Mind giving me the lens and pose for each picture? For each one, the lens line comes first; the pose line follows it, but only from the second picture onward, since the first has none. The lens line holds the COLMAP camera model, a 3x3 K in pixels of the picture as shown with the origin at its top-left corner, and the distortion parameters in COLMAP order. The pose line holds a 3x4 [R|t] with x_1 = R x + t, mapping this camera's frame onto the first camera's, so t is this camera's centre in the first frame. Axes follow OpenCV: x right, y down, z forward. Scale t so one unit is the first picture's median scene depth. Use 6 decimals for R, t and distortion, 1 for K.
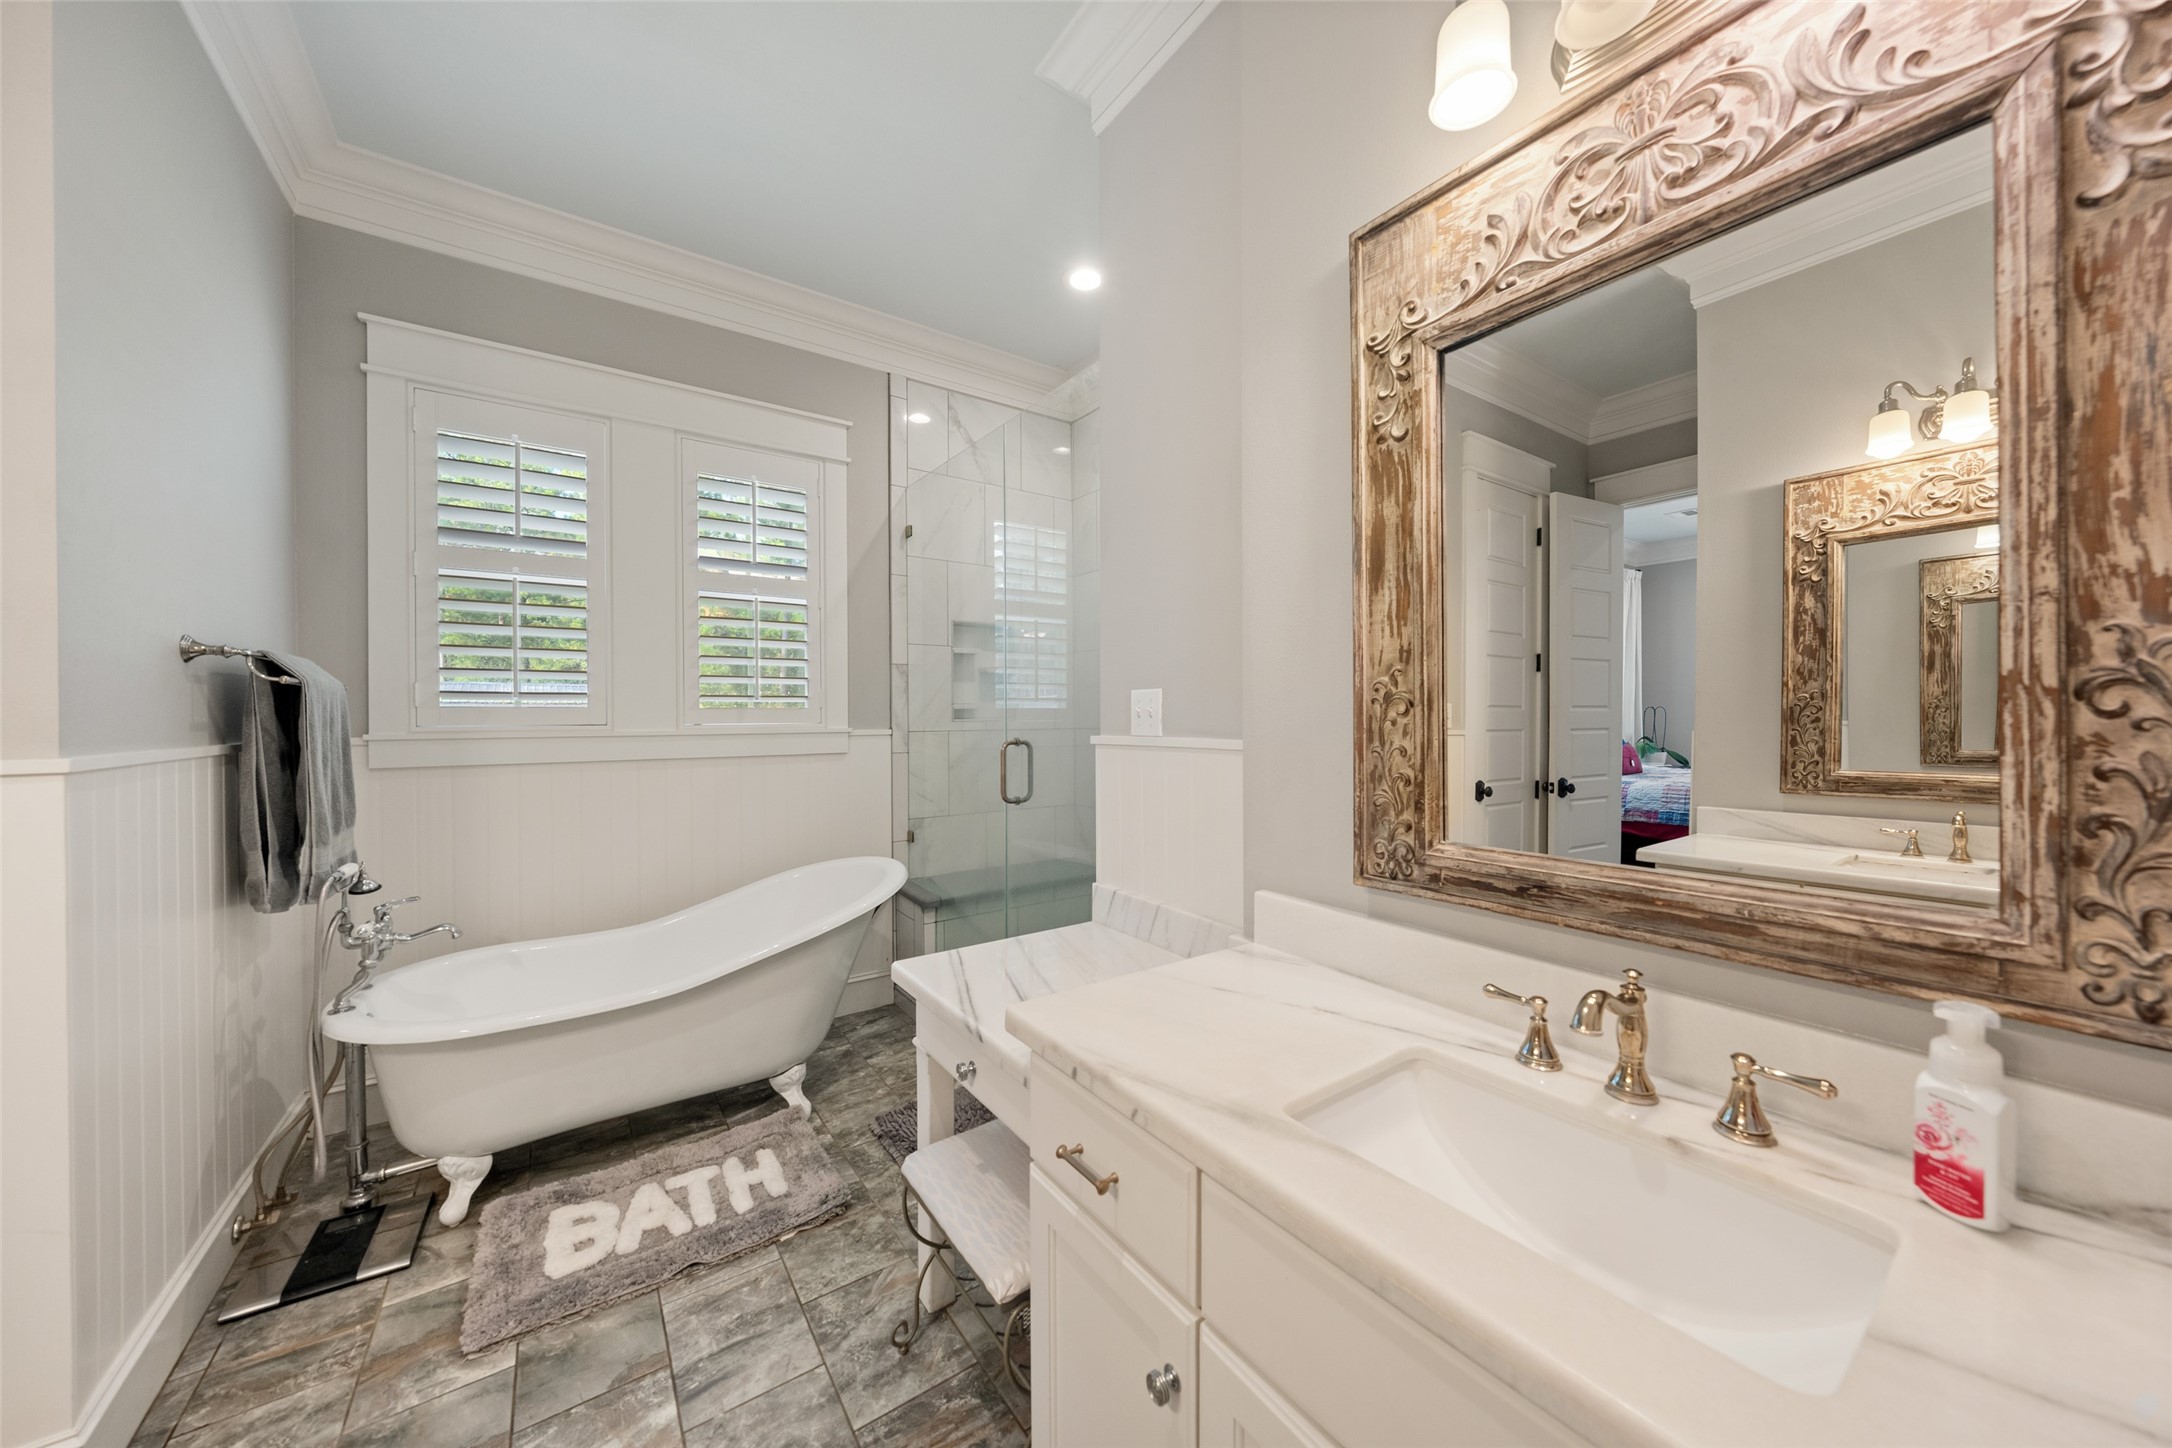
lens RADIAL K [[747.9, 0, 1081.6], [0, 747.9, 719.9], [0, 0, 1]] dist [-0.000438, -0.000573]
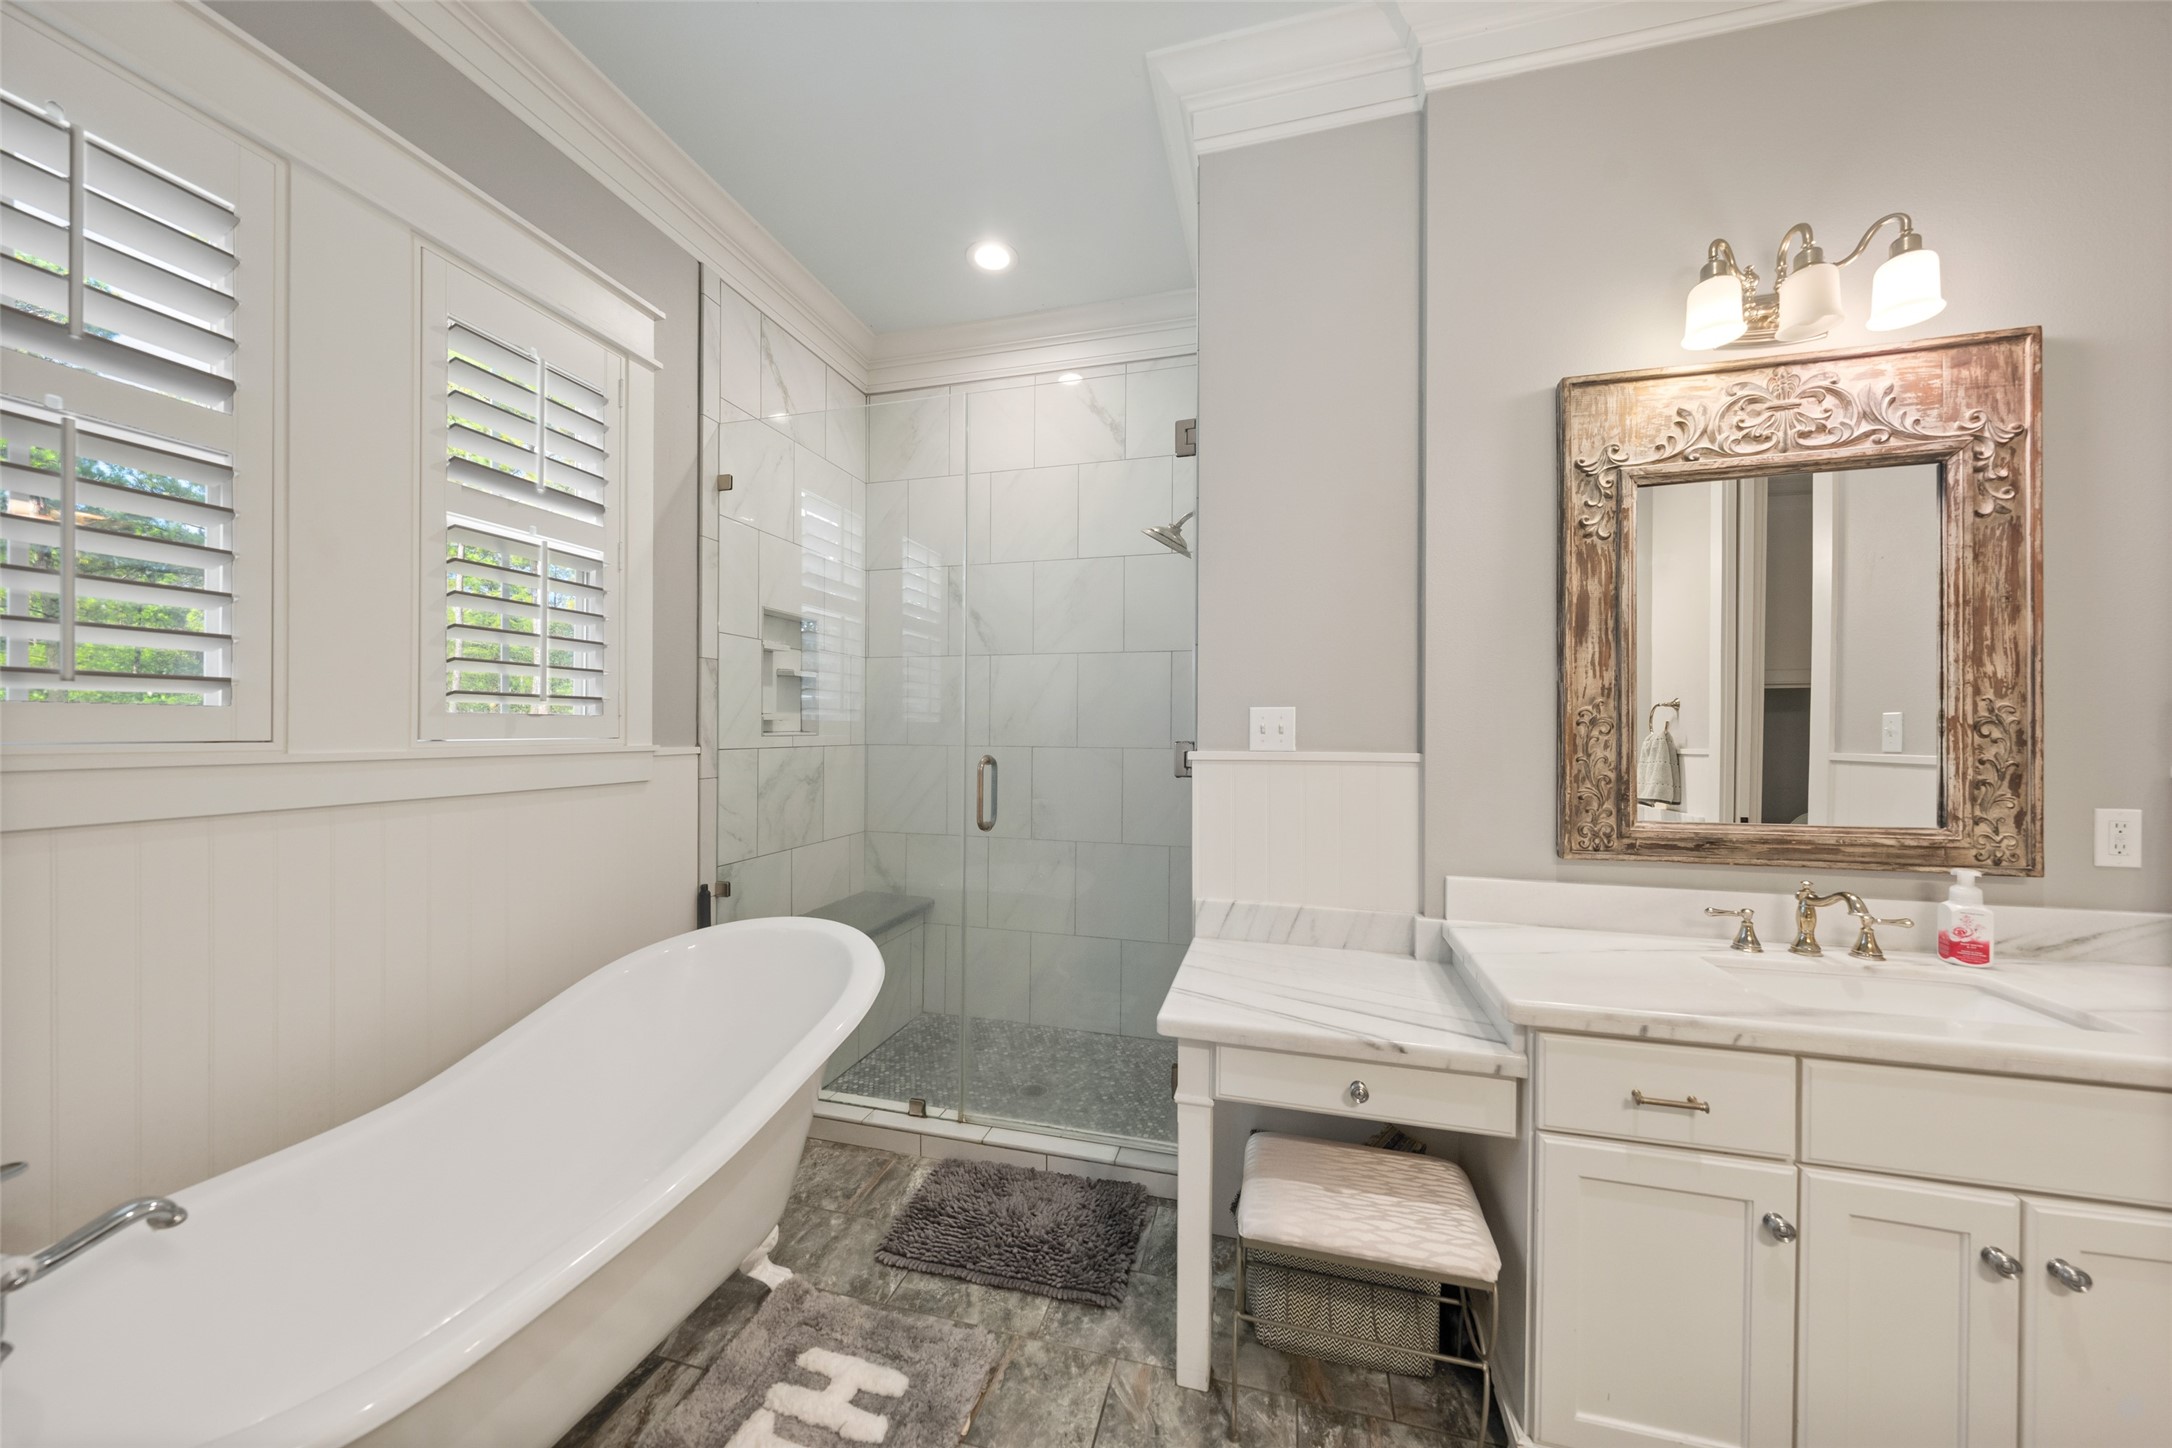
lens RADIAL K [[747.9, 0, 1083.5], [0, 747.9, 731.8], [0, 0, 1]] dist [-0.000438, -0.000573]
pose [[0.766646, 0.005115, 0.642050, -1.370450], [-0.003505, 0.999987, -0.003781, -0.001709], [-0.642060, 0.000648, 0.766654, 0.610233]]
